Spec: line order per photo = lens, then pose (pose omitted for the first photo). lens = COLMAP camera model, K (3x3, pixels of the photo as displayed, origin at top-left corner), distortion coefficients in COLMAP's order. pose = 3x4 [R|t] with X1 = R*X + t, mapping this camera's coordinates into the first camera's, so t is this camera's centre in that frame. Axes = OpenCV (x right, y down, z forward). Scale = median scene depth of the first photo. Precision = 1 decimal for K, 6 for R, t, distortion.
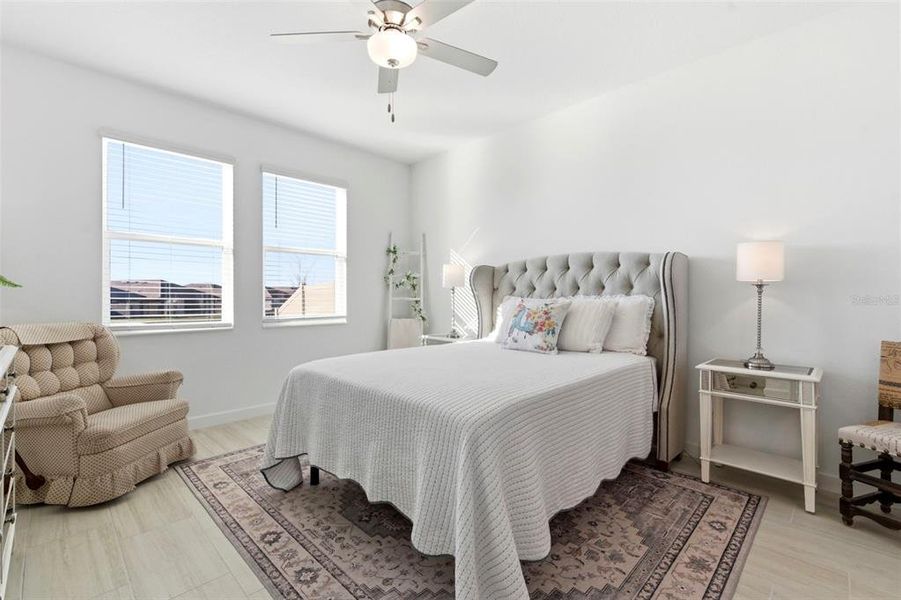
lens RADIAL K [[398.0, 0, 453.5], [0, 398.0, 297.9], [0, 0, 1]] dist [-0.001168, -0.000021]
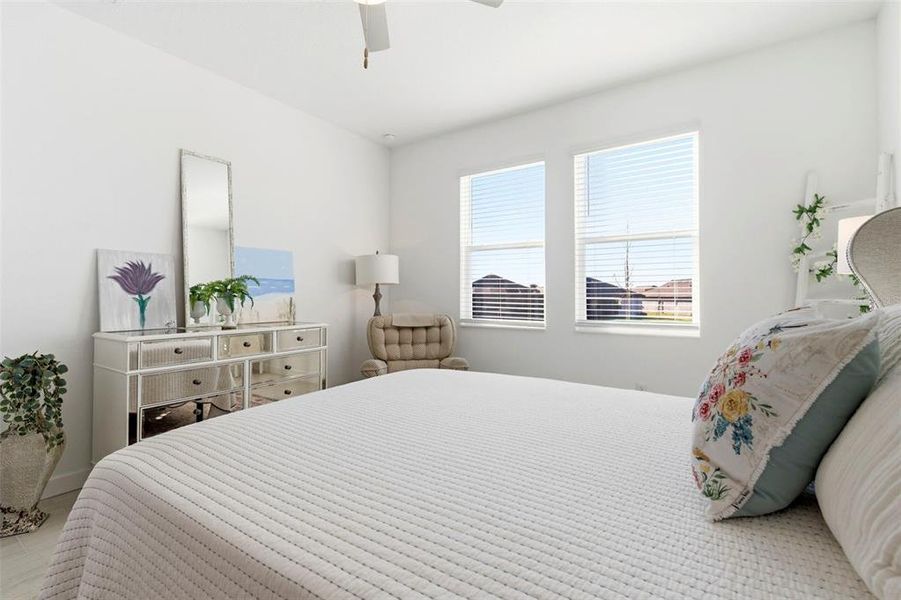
lens RADIAL K [[398.0, 0, 447.1], [0, 398.0, 296.7], [0, 0, 1]] dist [-0.001168, -0.000021]
pose [[0.188914, 0.000920, -0.981993, 0.462554], [-0.004962, 0.999988, -0.000018, -0.001022], [0.981981, 0.004876, 0.188917, 0.761068]]
